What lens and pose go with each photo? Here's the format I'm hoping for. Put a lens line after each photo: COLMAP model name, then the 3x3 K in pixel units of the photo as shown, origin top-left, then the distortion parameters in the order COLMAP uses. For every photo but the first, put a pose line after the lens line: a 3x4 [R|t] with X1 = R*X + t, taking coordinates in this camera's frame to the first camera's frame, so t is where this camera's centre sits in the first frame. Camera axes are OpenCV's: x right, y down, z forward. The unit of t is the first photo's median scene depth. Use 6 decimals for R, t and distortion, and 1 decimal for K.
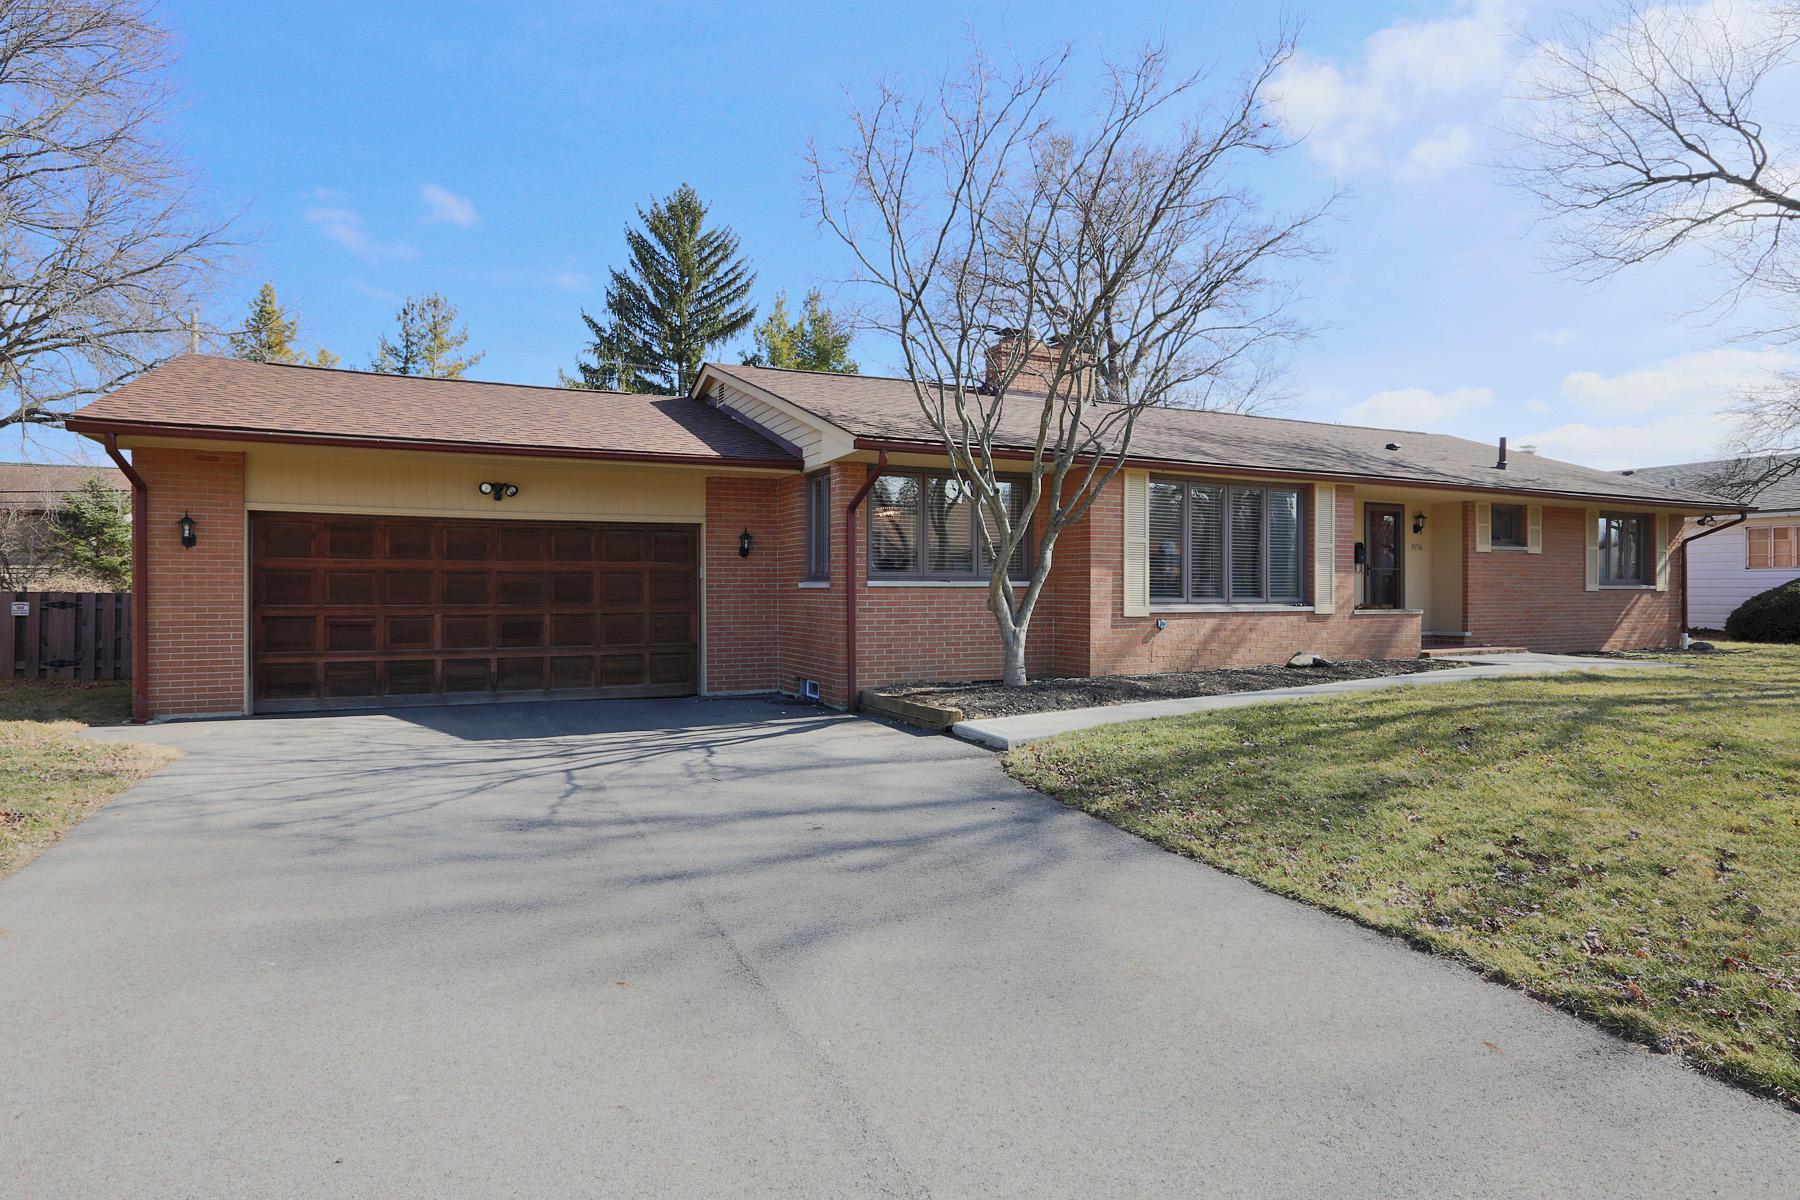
lens RADIAL K [[1019.3, 0, 900.0], [0, 1019.3, 600.0], [0, 0, 1]] dist [-0.001156, 0.000085]
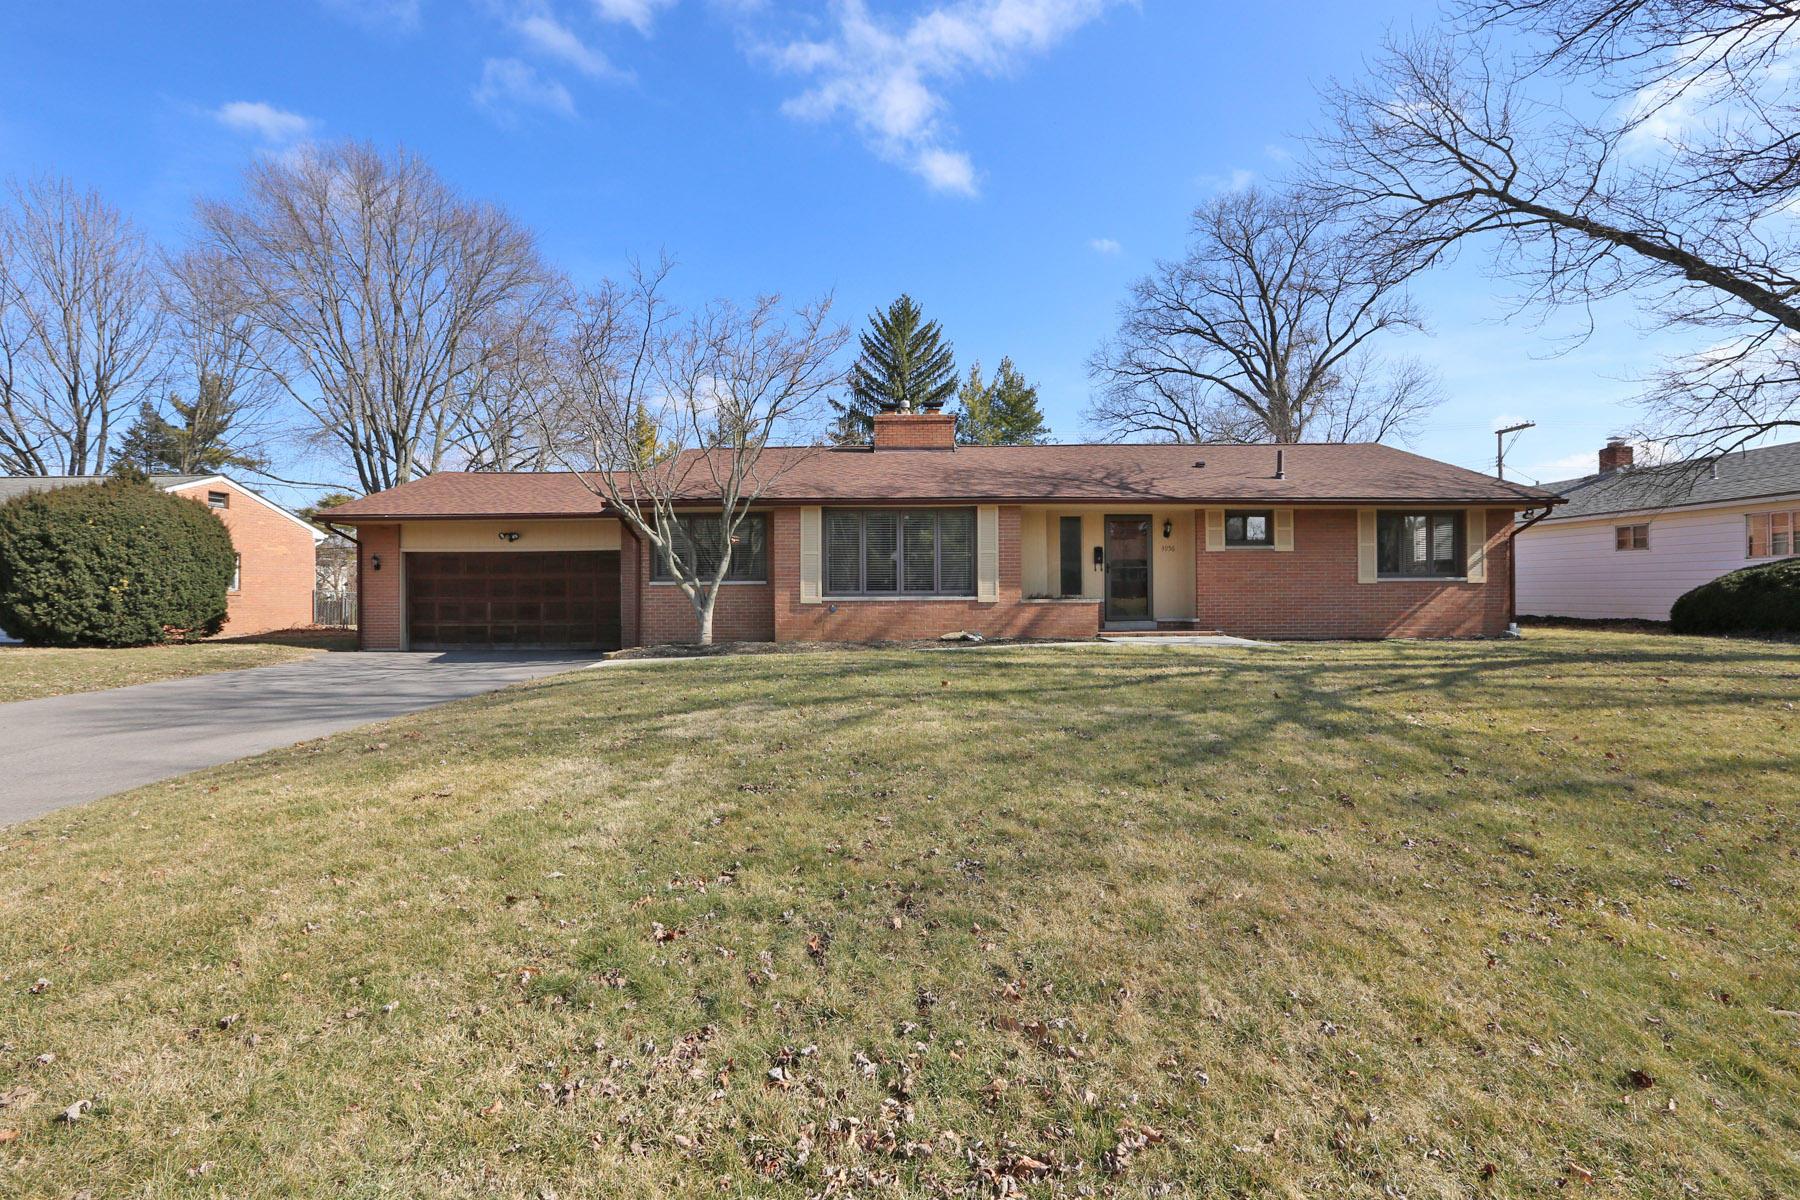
lens RADIAL K [[836.9, 0, 900.0], [0, 836.9, 600.0], [0, 0, 1]] dist [-0.036738, 0.000015]
pose [[0.893631, -0.002081, -0.448797, 0.814093], [0.003569, 0.999991, 0.002469, 0.007379], [0.448788, -0.003808, 0.893630, -0.044522]]
